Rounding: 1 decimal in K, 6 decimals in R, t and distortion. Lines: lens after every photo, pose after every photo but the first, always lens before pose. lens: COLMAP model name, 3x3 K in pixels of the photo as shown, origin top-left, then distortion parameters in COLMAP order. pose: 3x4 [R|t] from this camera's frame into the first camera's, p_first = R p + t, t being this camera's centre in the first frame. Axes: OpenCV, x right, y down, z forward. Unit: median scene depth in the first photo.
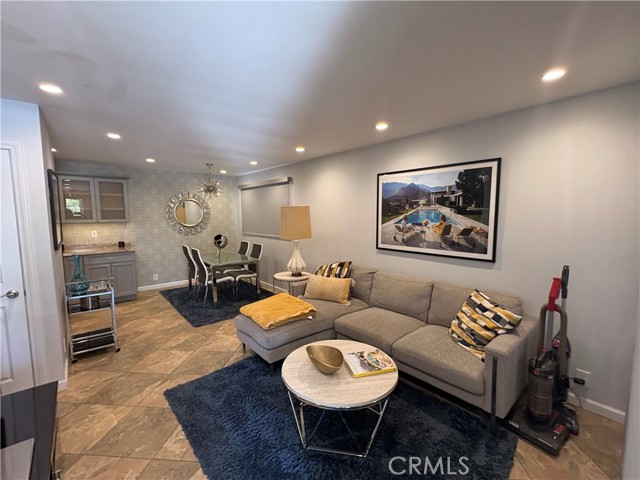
lens RADIAL K [[277.8, 0, 321.2], [0, 277.8, 240.9], [0, 0, 1]] dist [0.000891, 0.000158]
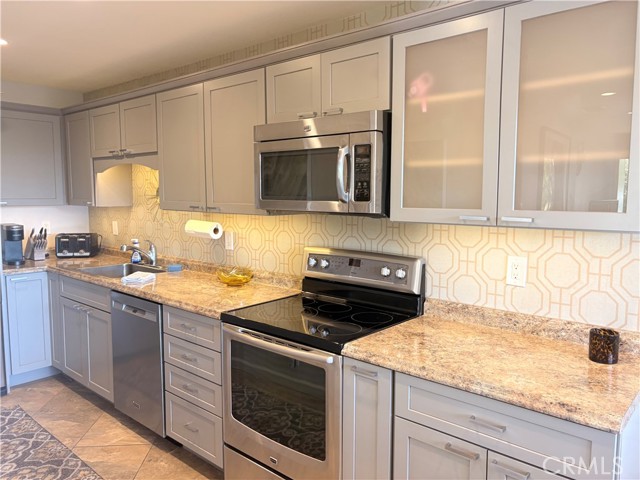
lens RADIAL K [[486.8, 0, 326.3], [0, 486.8, 237.6], [0, 0, 1]] dist [0.033301, -0.029497]
pose [[0.132650, 0.092433, -0.986844, -0.623524], [-0.100660, 0.991751, 0.079362, -0.099343], [0.986038, 0.088808, 0.140860, 1.126099]]
